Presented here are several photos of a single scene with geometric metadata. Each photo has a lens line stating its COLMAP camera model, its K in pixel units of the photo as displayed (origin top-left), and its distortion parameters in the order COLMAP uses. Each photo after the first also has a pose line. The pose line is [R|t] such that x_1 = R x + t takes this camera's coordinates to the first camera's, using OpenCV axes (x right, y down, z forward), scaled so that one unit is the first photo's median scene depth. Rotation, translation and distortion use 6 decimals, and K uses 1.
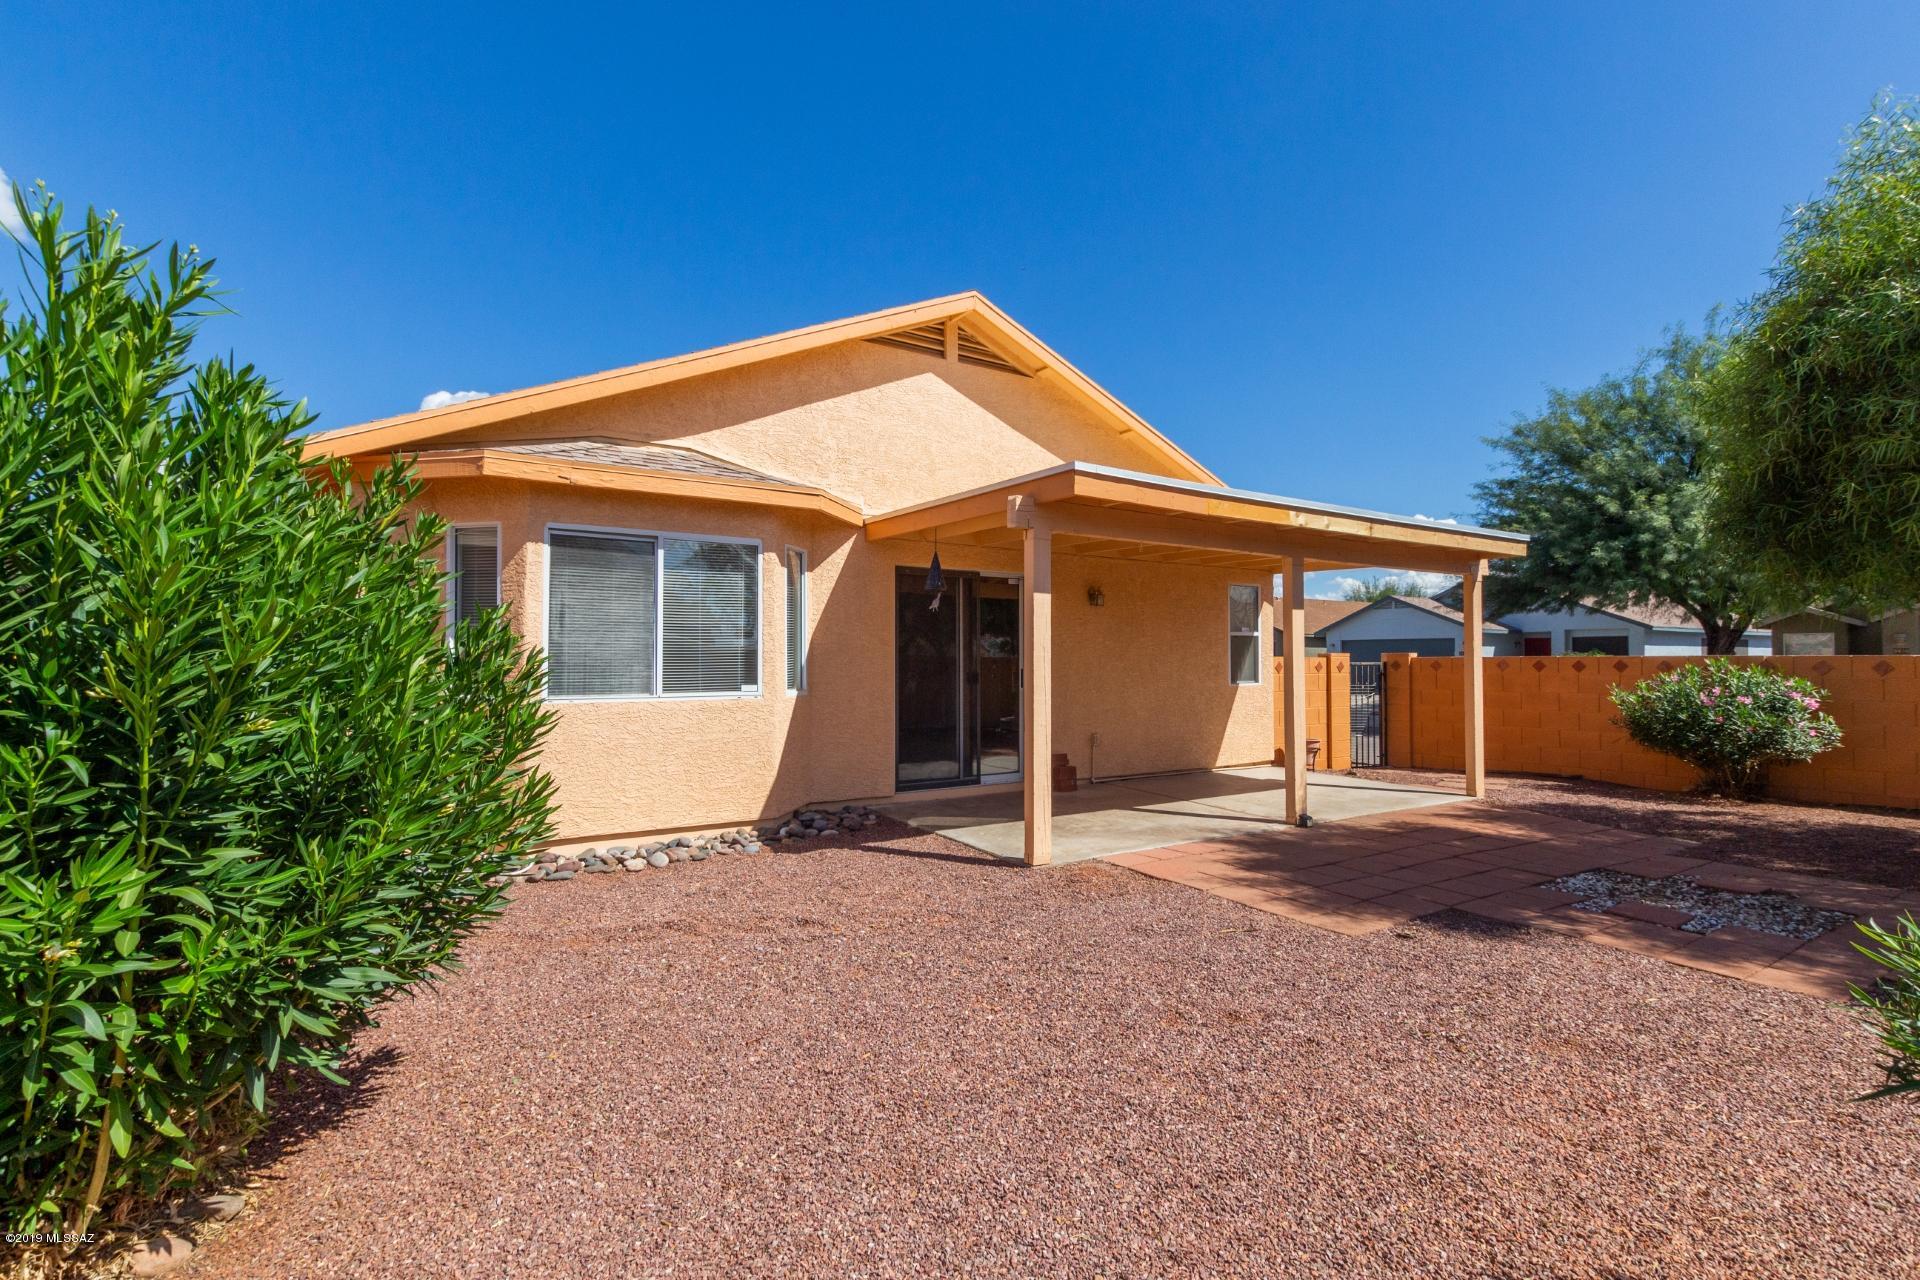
lens RADIAL K [[877.4, 0, 957.8], [0, 877.4, 652.0], [0, 0, 1]] dist [0.000495, 0.000039]
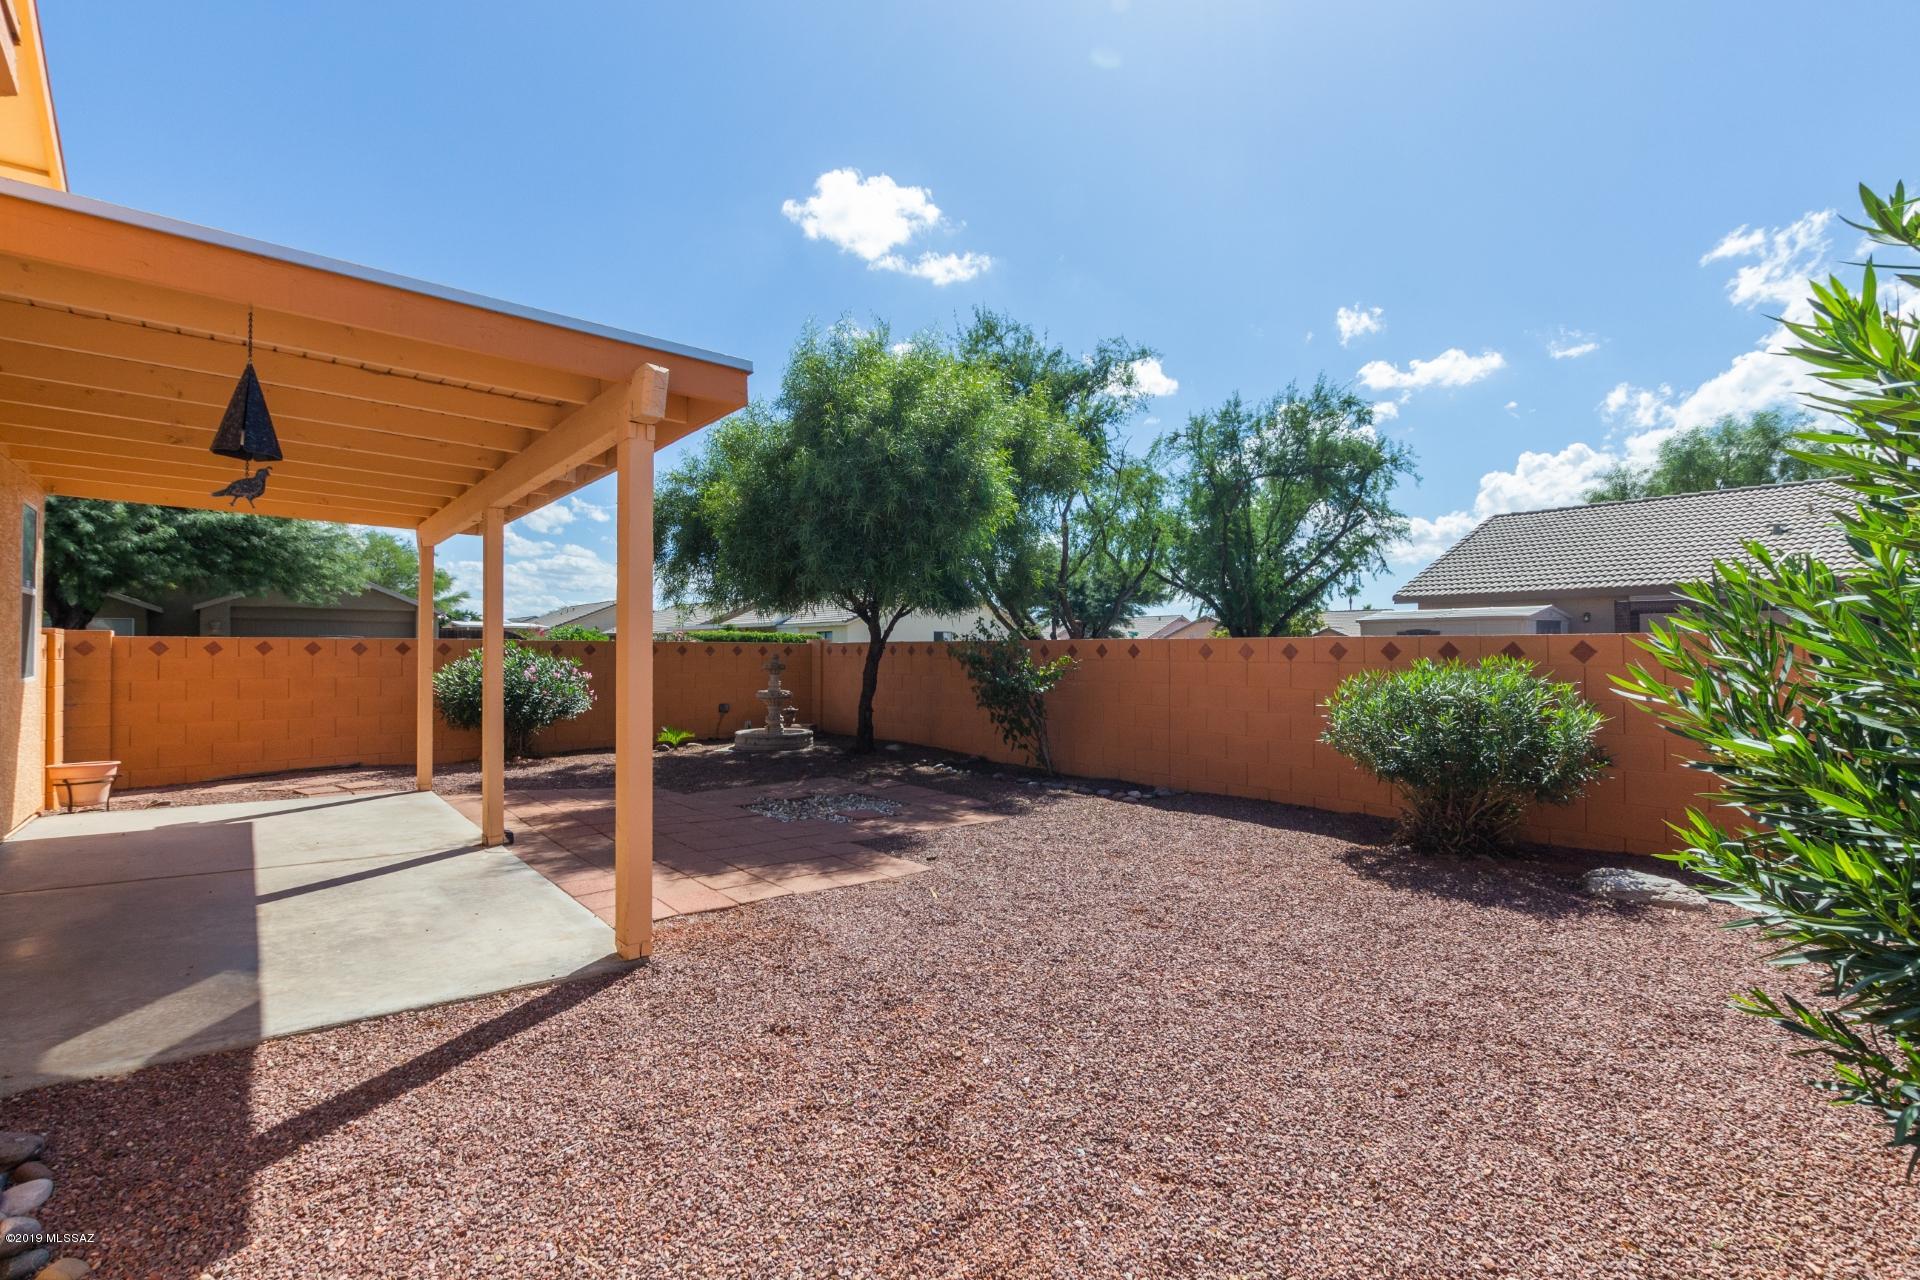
lens RADIAL K [[839.7, 0, 960.0], [0, 839.7, 640.0], [0, 0, 1]] dist [-0.000215, -0.000049]
pose [[-0.110535, 0.011508, 0.993806, -0.567716], [-0.015645, 0.999789, -0.013317, 0.017054], [-0.993749, -0.017020, -0.110331, 0.872895]]
